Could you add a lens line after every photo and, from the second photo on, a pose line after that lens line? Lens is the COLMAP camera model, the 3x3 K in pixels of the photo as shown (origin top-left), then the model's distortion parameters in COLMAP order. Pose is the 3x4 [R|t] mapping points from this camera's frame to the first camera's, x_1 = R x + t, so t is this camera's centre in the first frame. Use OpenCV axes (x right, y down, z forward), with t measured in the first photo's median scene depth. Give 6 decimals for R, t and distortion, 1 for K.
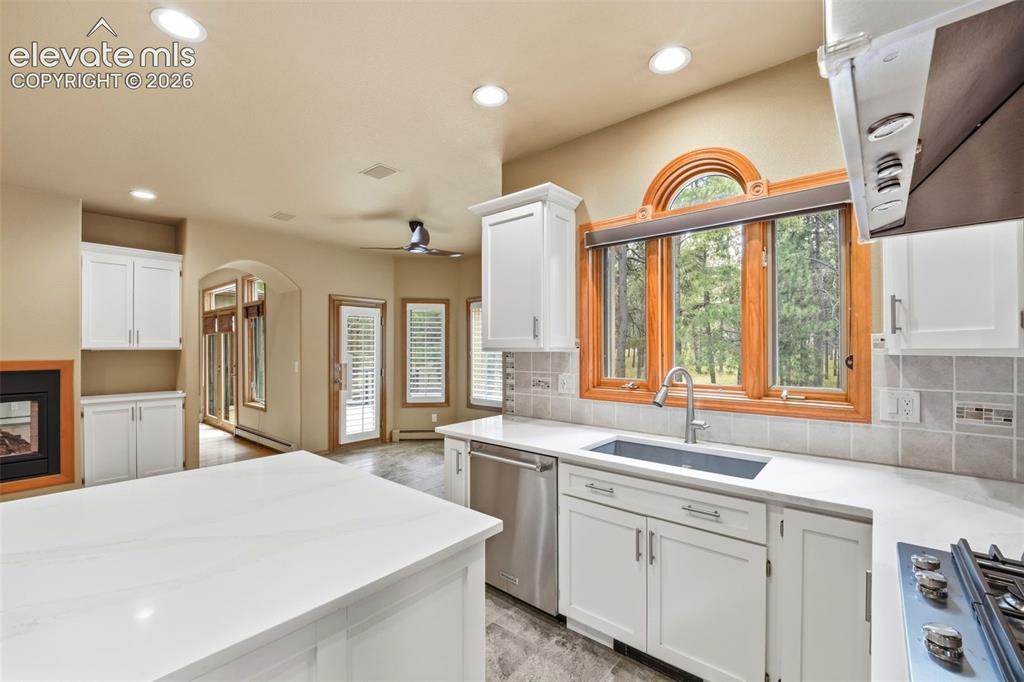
lens RADIAL K [[424.2, 0, 514.8], [0, 424.2, 346.6], [0, 0, 1]] dist [-0.006021, -0.006403]
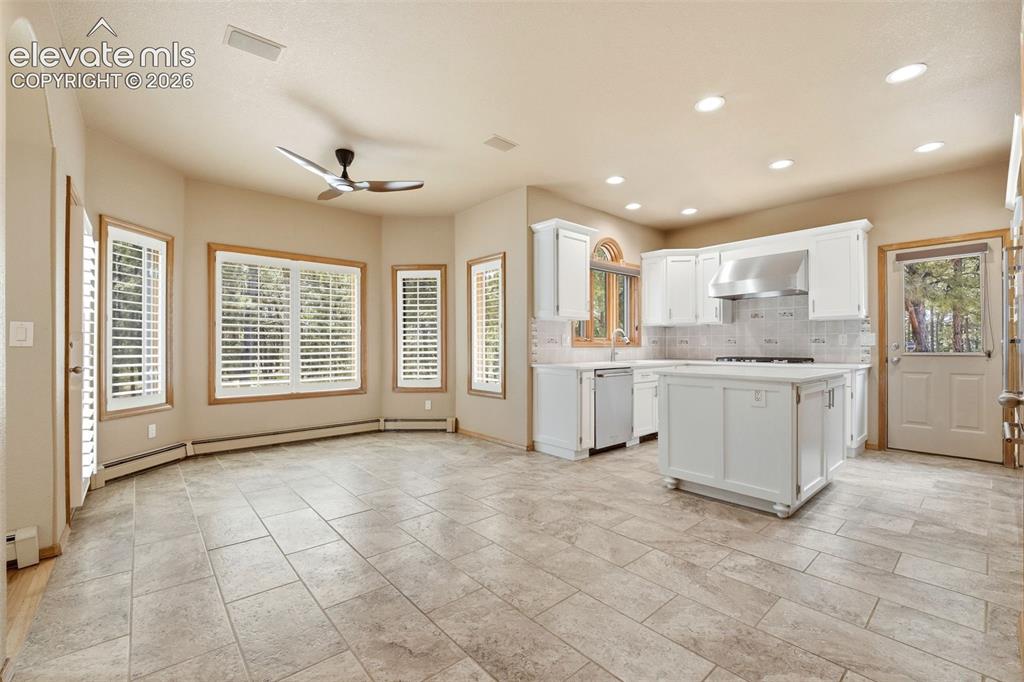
lens RADIAL K [[424.2, 0, 516.2], [0, 424.2, 343.9], [0, 0, 1]] dist [-0.006021, -0.006403]
pose [[0.149171, 0.004398, 0.988802, -1.650085], [-0.001958, 0.999989, -0.004152, 0.113748], [-0.988810, -0.001316, 0.149178, 0.969194]]
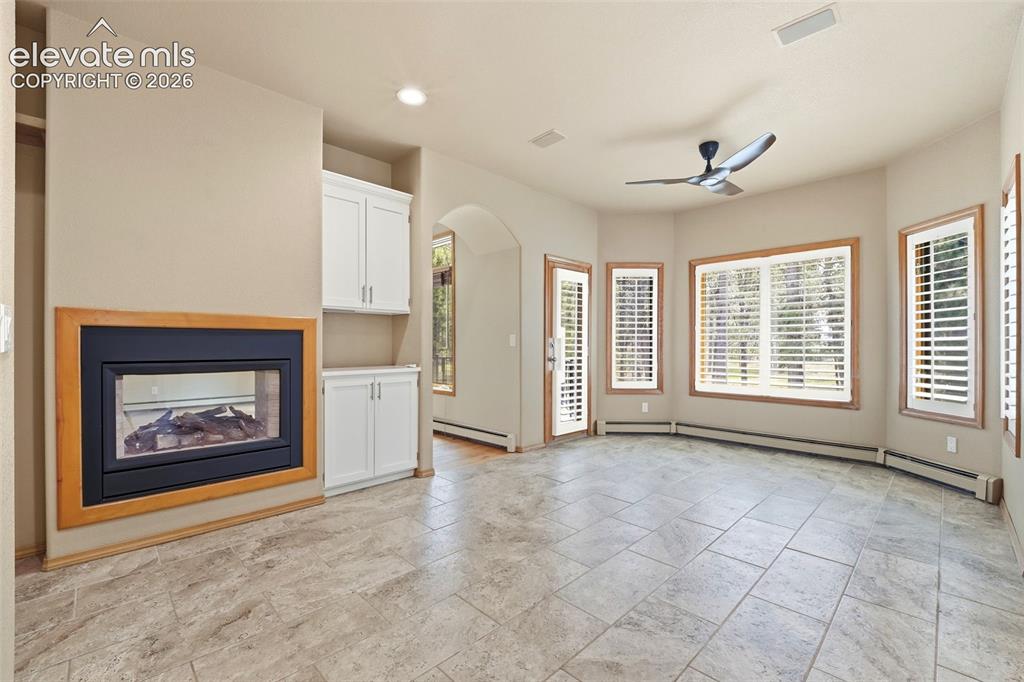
lens RADIAL K [[424.2, 0, 511.2], [0, 424.2, 346.5], [0, 0, 1]] dist [-0.006021, -0.006403]
pose [[0.995019, 0.002040, -0.099669, -0.872819], [-0.001577, 0.999988, 0.004723, 0.110134], [0.099677, -0.004543, 0.995009, 0.364180]]
